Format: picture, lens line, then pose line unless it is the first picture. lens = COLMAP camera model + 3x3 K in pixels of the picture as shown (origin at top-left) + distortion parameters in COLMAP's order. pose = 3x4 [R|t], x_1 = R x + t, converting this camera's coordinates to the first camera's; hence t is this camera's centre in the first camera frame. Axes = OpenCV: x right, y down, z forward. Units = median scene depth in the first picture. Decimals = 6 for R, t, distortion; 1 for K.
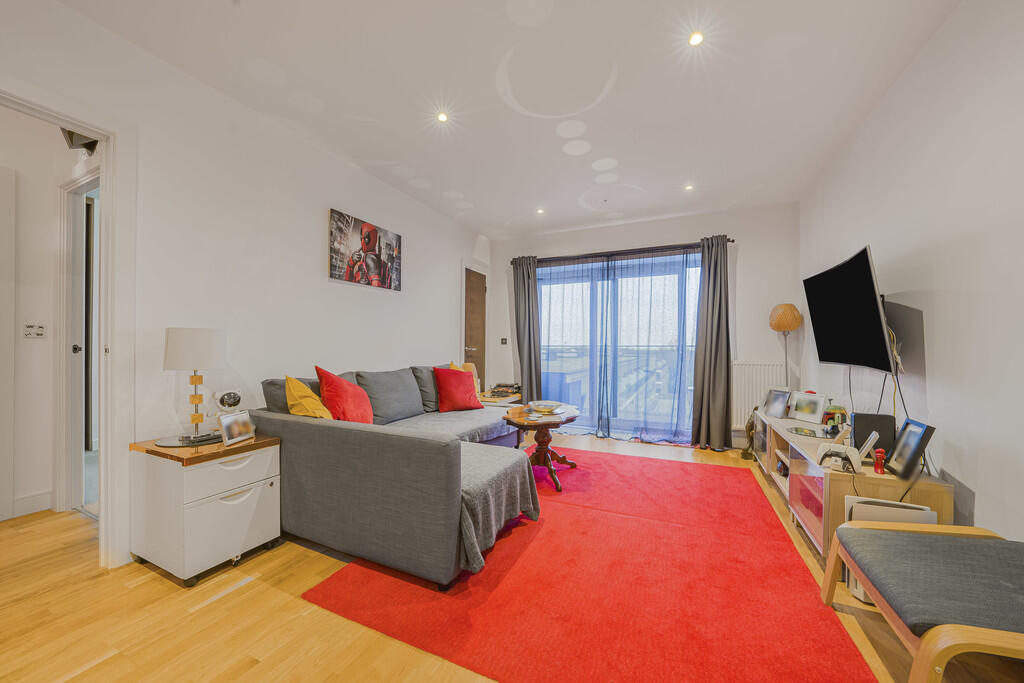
lens RADIAL K [[361.2, 0, 517.5], [0, 361.2, 348.7], [0, 0, 1]] dist [-0.024616, 0.004786]
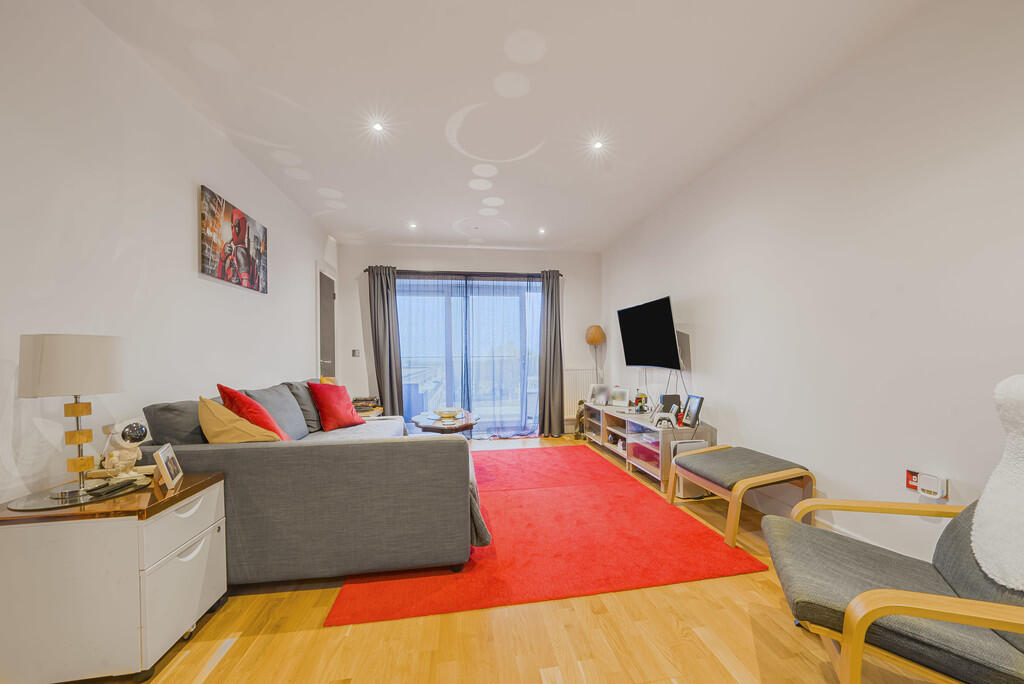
lens RADIAL K [[372.2, 0, 516.2], [0, 372.2, 358.3], [0, 0, 1]] dist [-0.013763, 0.000304]
pose [[0.833558, -0.012254, 0.552297, -0.364588], [0.015207, 0.999884, -0.000767, 0.000646], [-0.552223, 0.009038, 0.833647, -0.048534]]
